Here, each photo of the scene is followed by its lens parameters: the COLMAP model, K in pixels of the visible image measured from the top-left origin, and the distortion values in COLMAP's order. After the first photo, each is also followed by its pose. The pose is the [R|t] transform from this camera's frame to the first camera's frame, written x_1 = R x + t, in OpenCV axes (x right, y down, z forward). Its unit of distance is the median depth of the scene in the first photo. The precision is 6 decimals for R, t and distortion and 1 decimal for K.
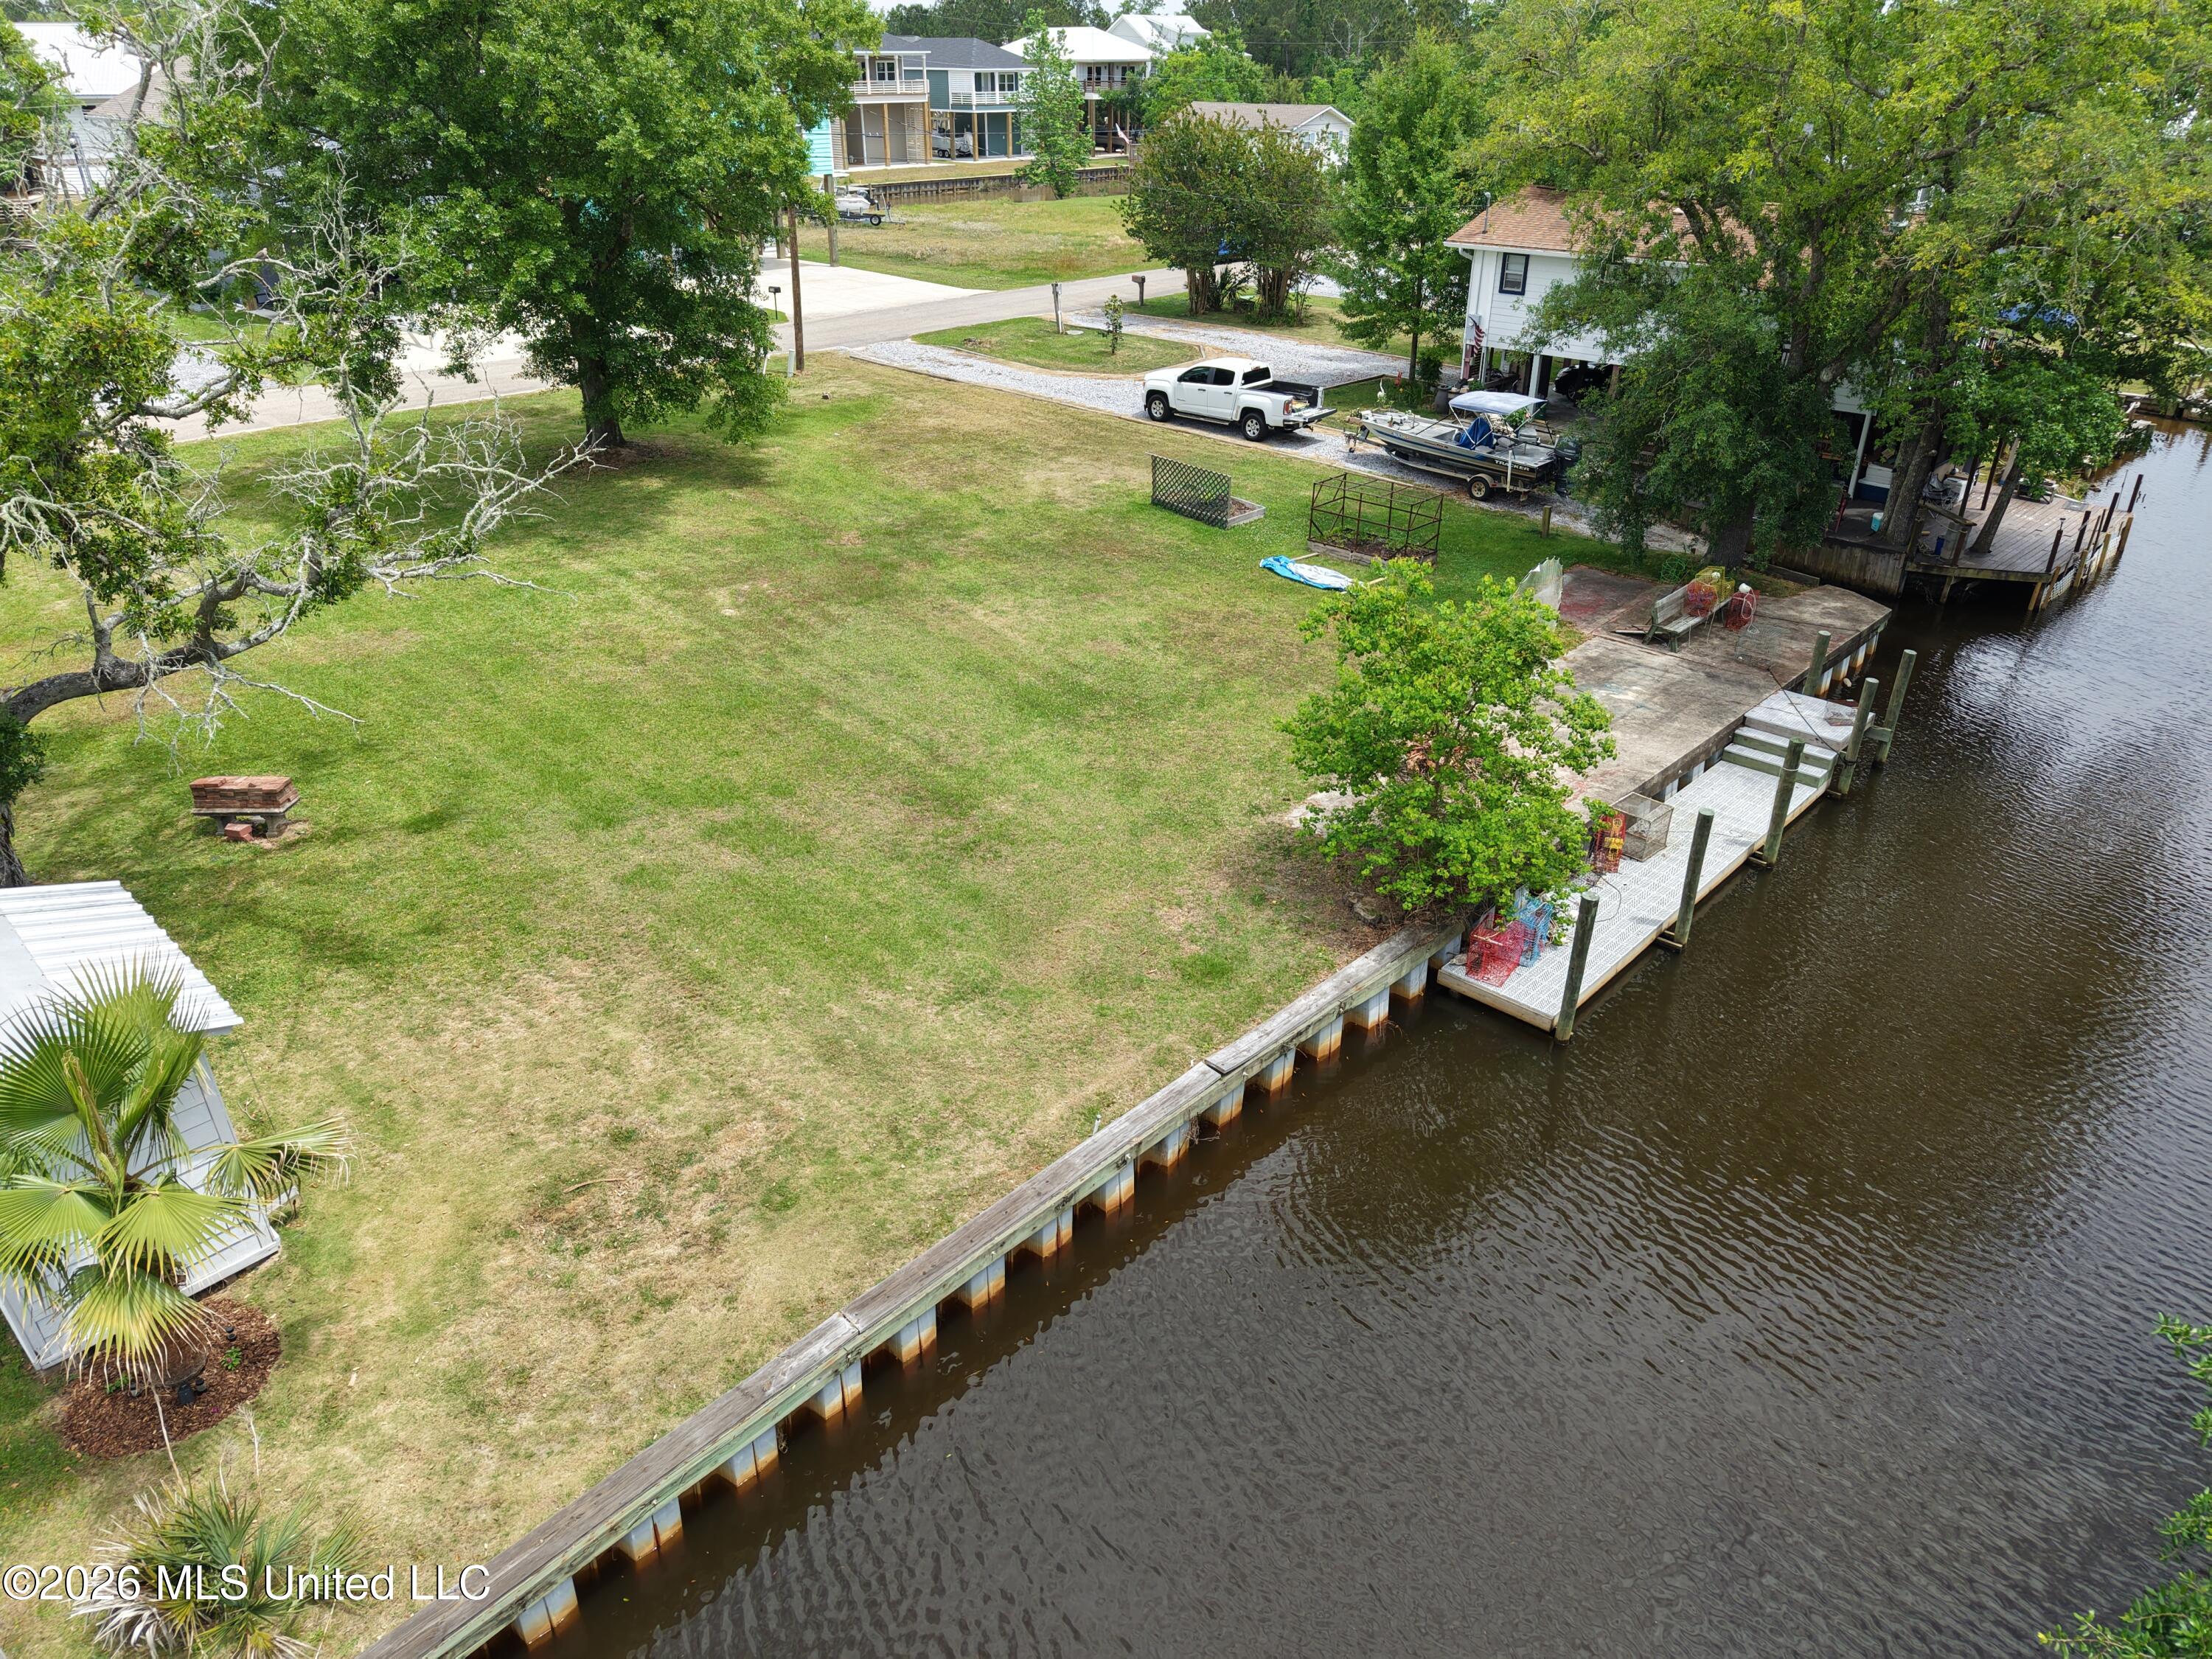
lens RADIAL K [[1479.1, 0, 1100.4], [0, 1479.1, 835.4], [0, 0, 1]] dist [0.034930, -0.036430]
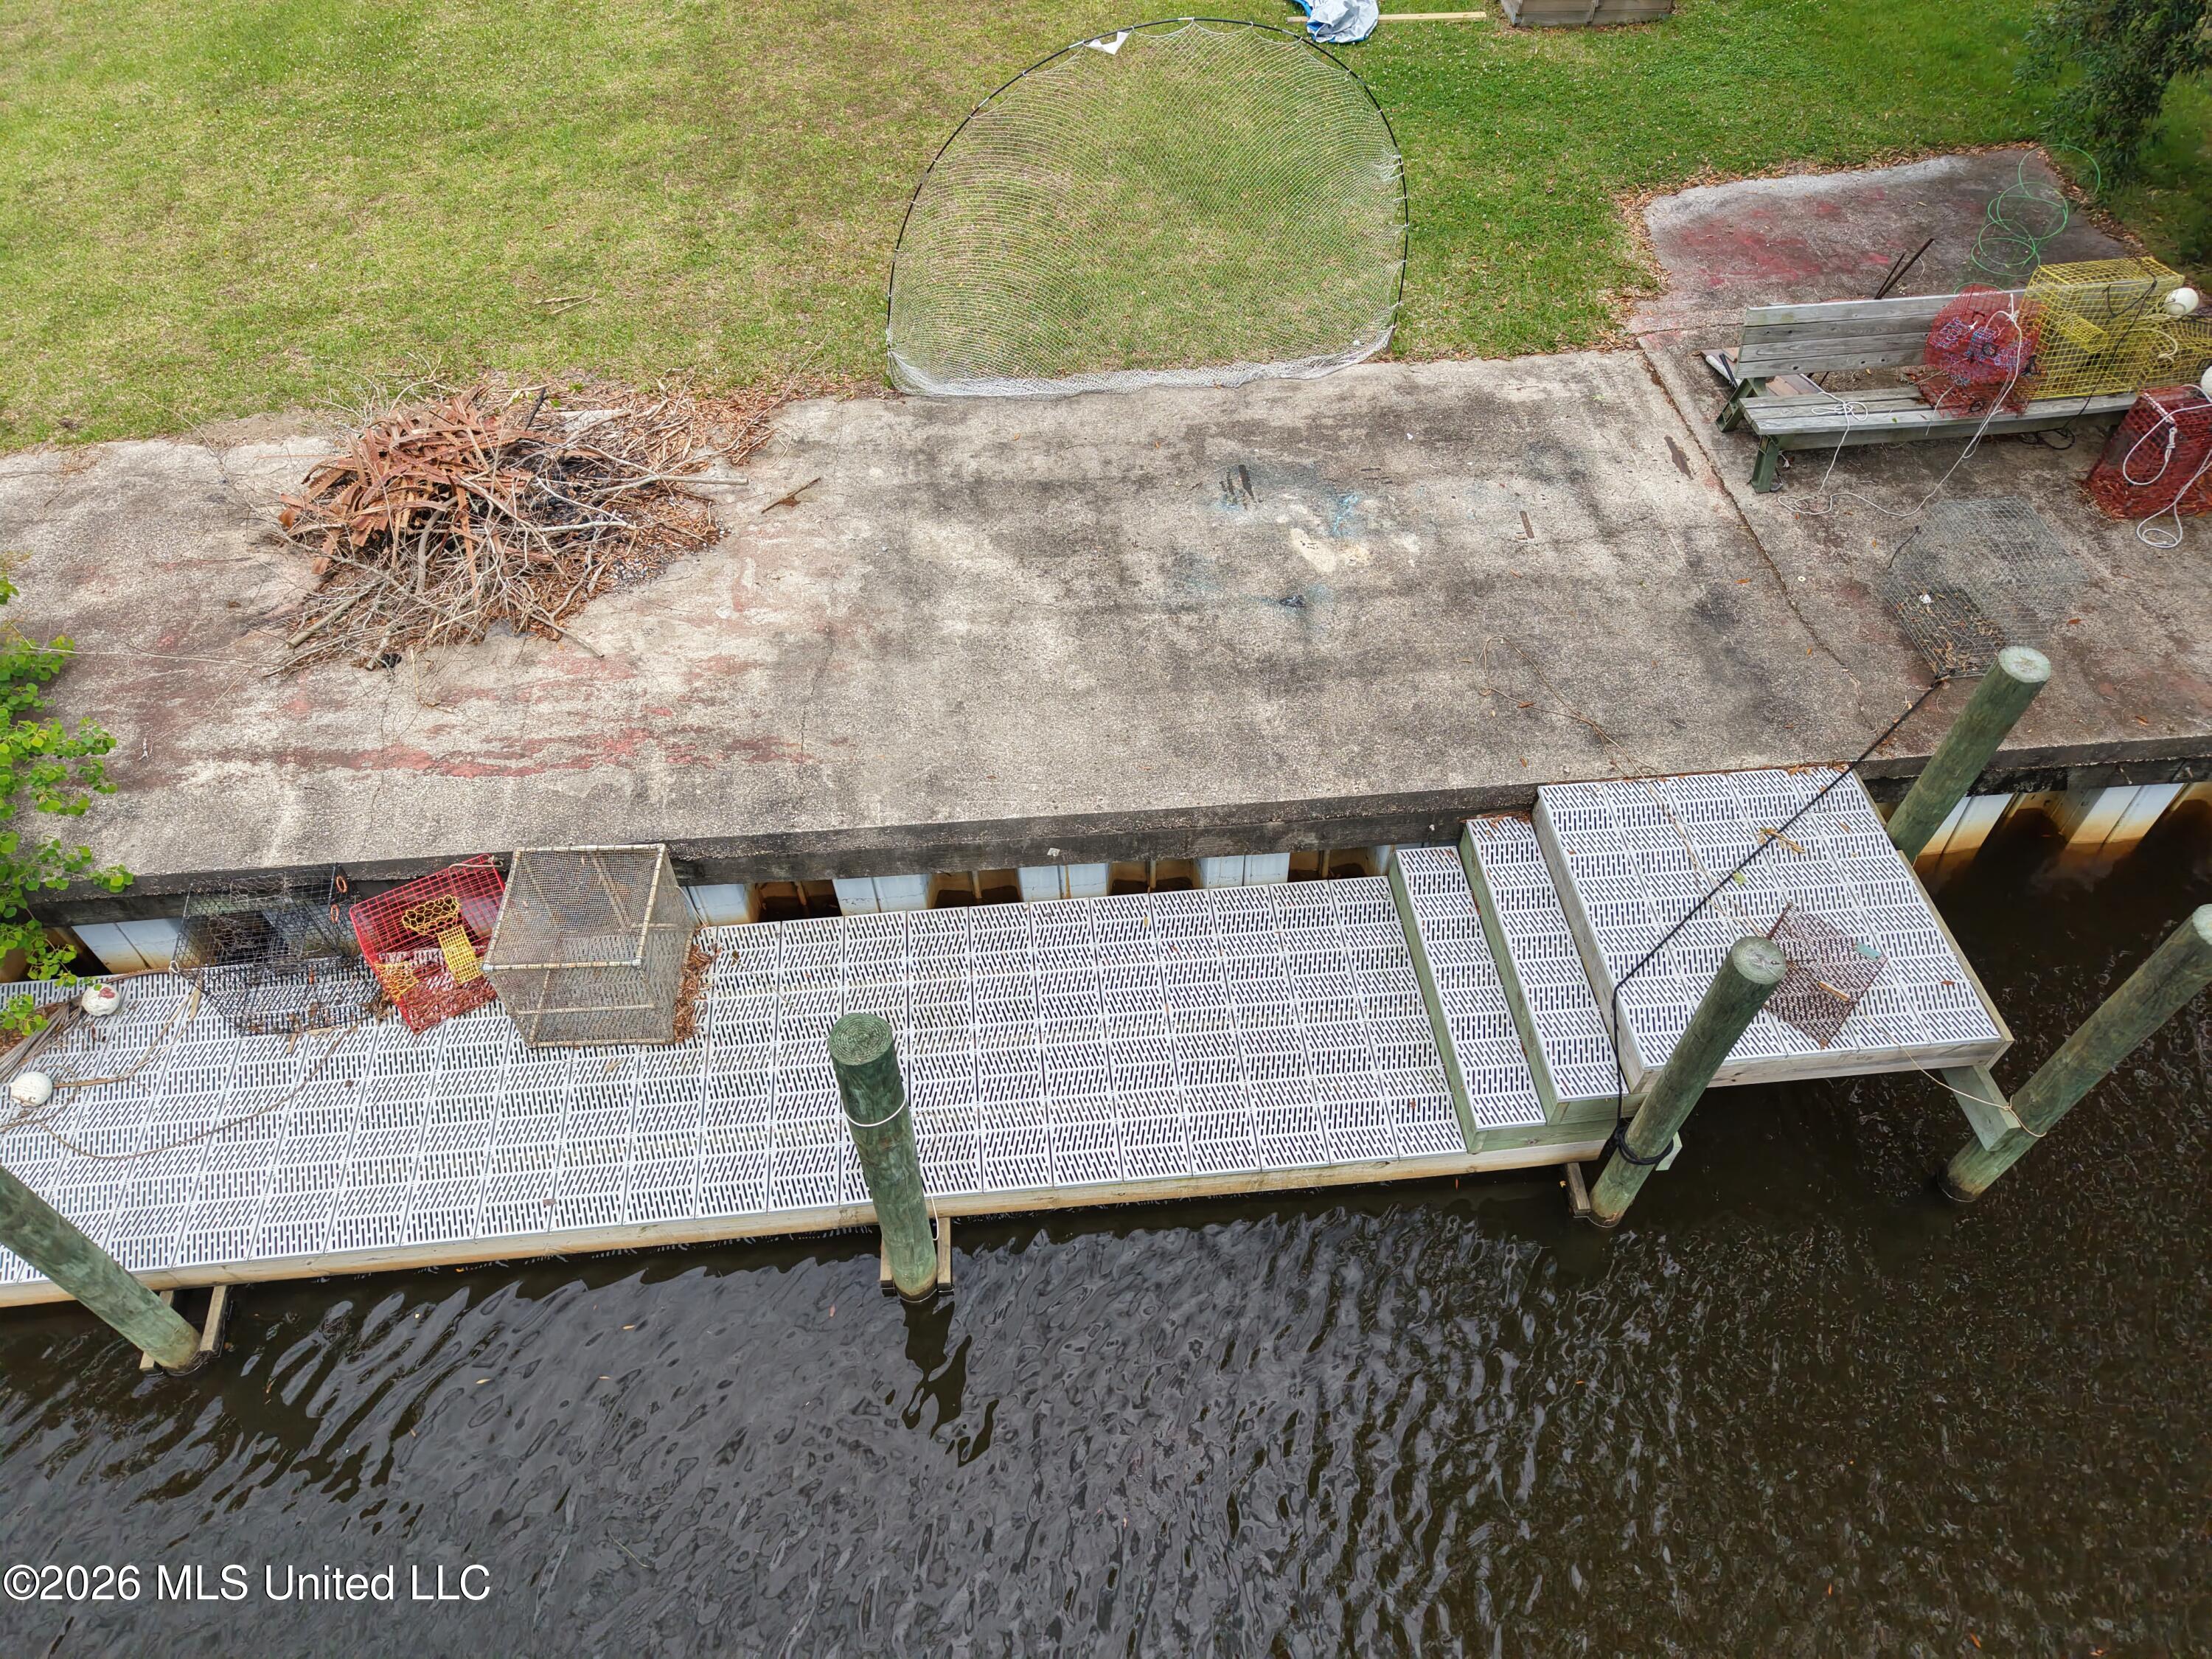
lens RADIAL K [[1479.1, 0, 1095.4], [0, 1479.1, 834.2], [0, 0, 1]] dist [0.034930, -0.036430]
pose [[0.752086, 0.510704, -0.416591, 0.454497], [-0.310389, 0.832071, 0.459691, -0.165186], [0.581400, -0.216422, 0.784306, 0.665582]]
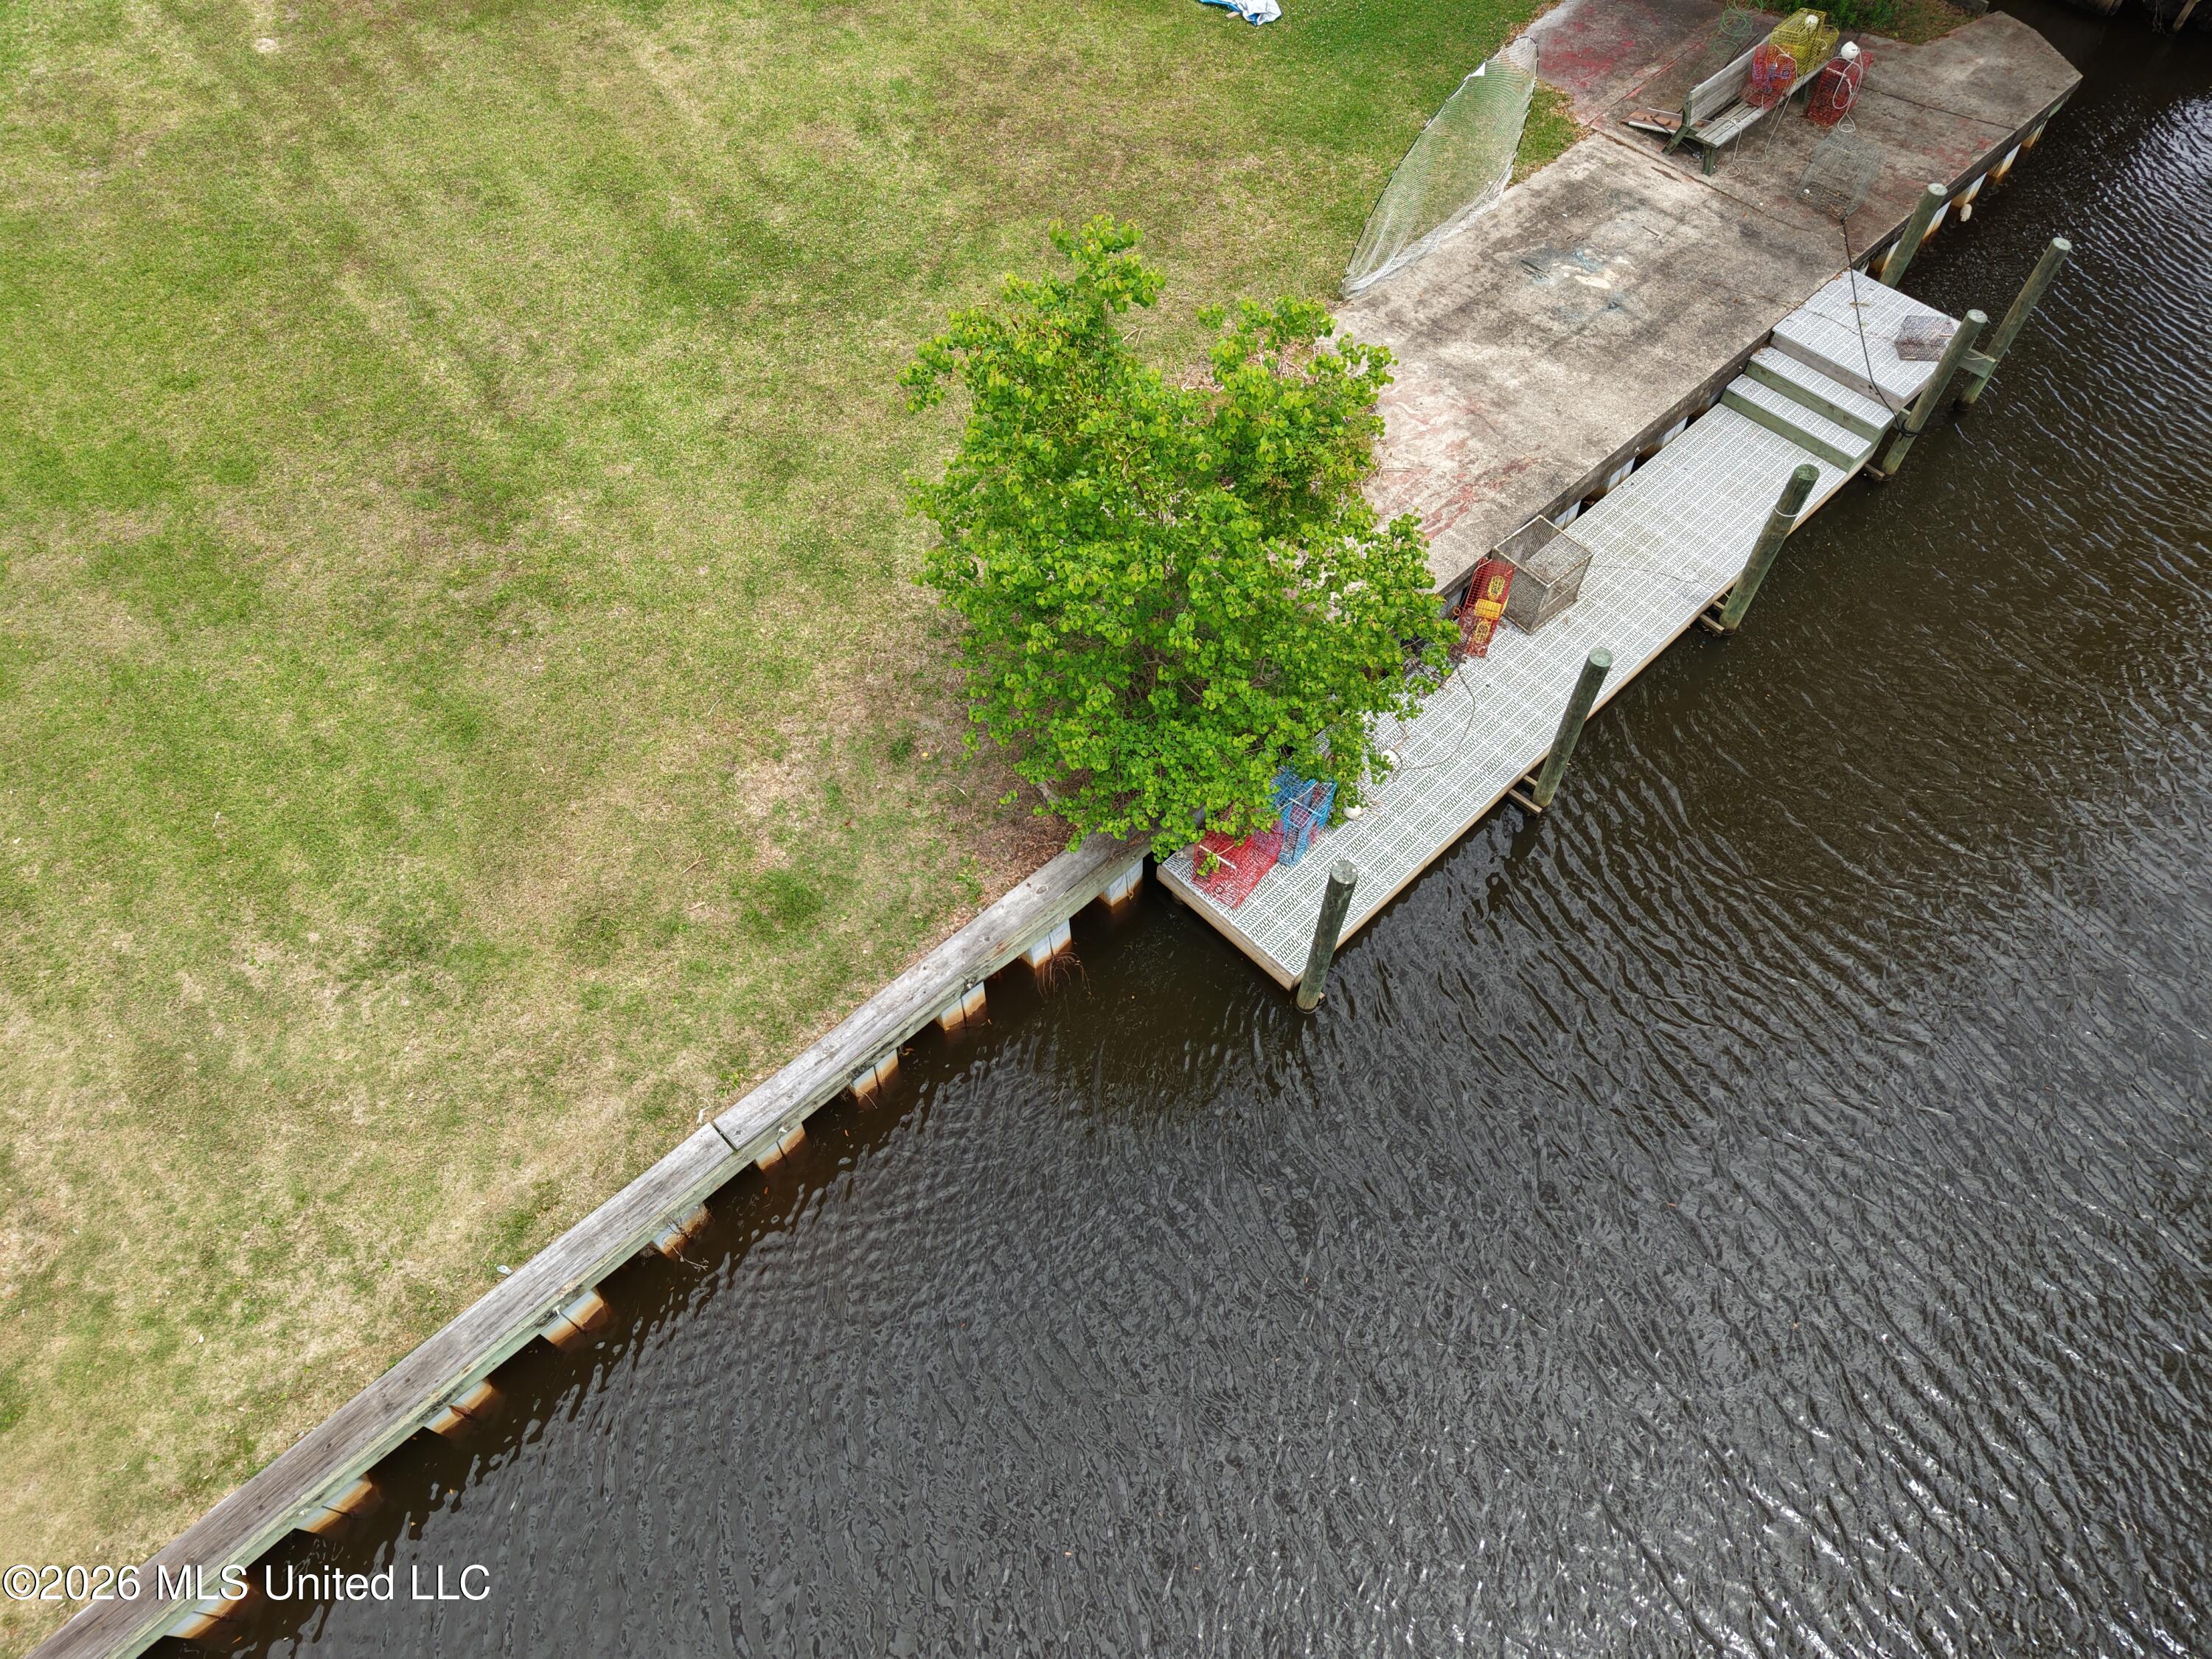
lens RADIAL K [[1479.1, 0, 1105.2], [0, 1479.1, 832.8], [0, 0, 1]] dist [0.034930, -0.036430]
pose [[0.998800, 0.041244, -0.026403, 0.157114], [-0.024048, 0.882755, 0.469218, -0.169631], [0.042660, -0.468020, 0.882688, 0.291329]]
